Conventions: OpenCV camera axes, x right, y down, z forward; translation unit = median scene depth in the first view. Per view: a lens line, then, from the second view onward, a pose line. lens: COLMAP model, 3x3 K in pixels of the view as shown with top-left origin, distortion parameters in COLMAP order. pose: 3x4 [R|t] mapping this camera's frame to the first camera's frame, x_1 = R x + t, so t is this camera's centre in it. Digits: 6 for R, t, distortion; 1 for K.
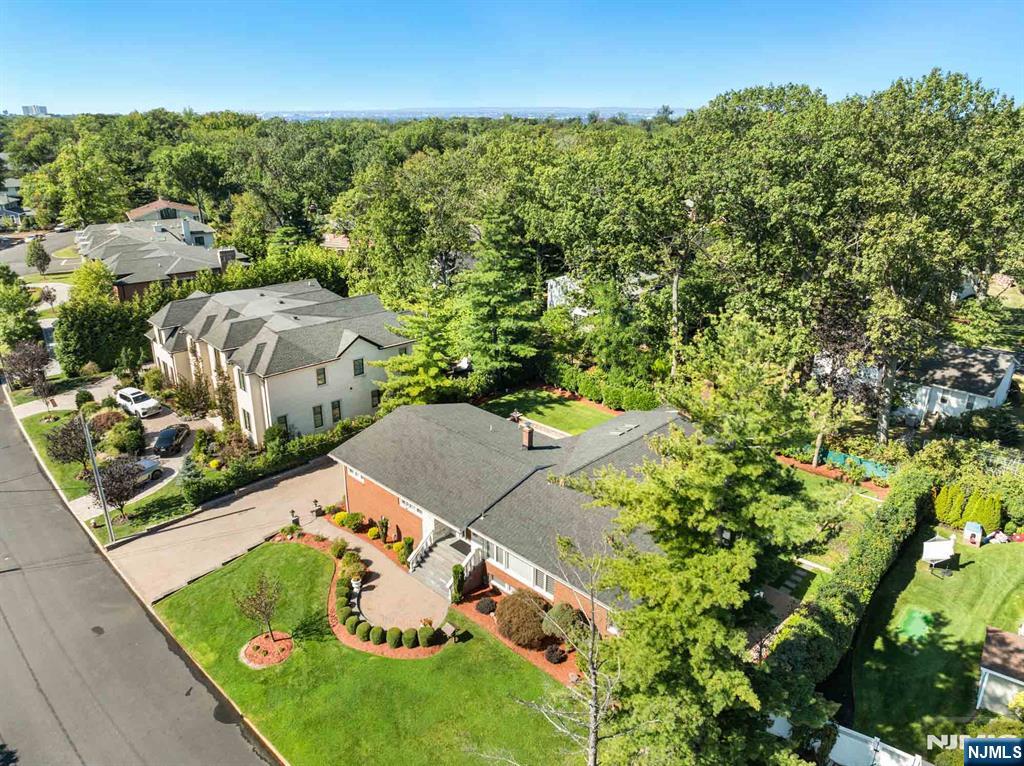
lens RADIAL K [[718.1, 0, 512.0], [0, 718.1, 383.0], [0, 0, 1]] dist [-0.009907, -0.006116]
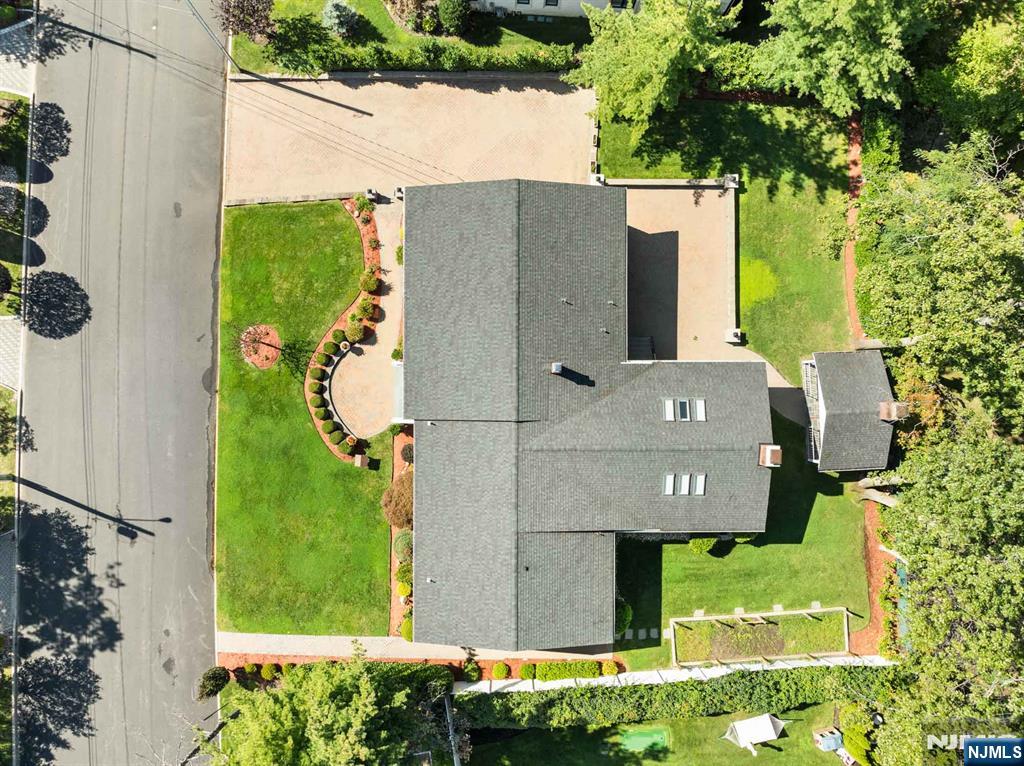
lens RADIAL K [[718.1, 0, 512.0], [0, 718.1, 383.0], [0, 0, 1]] dist [-0.009907, -0.006116]
pose [[0.697308, 0.716755, -0.004859, 0.002469], [-0.265570, 0.264649, 0.927057, -0.716982], [0.665759, -0.645153, 0.374890, 0.672755]]
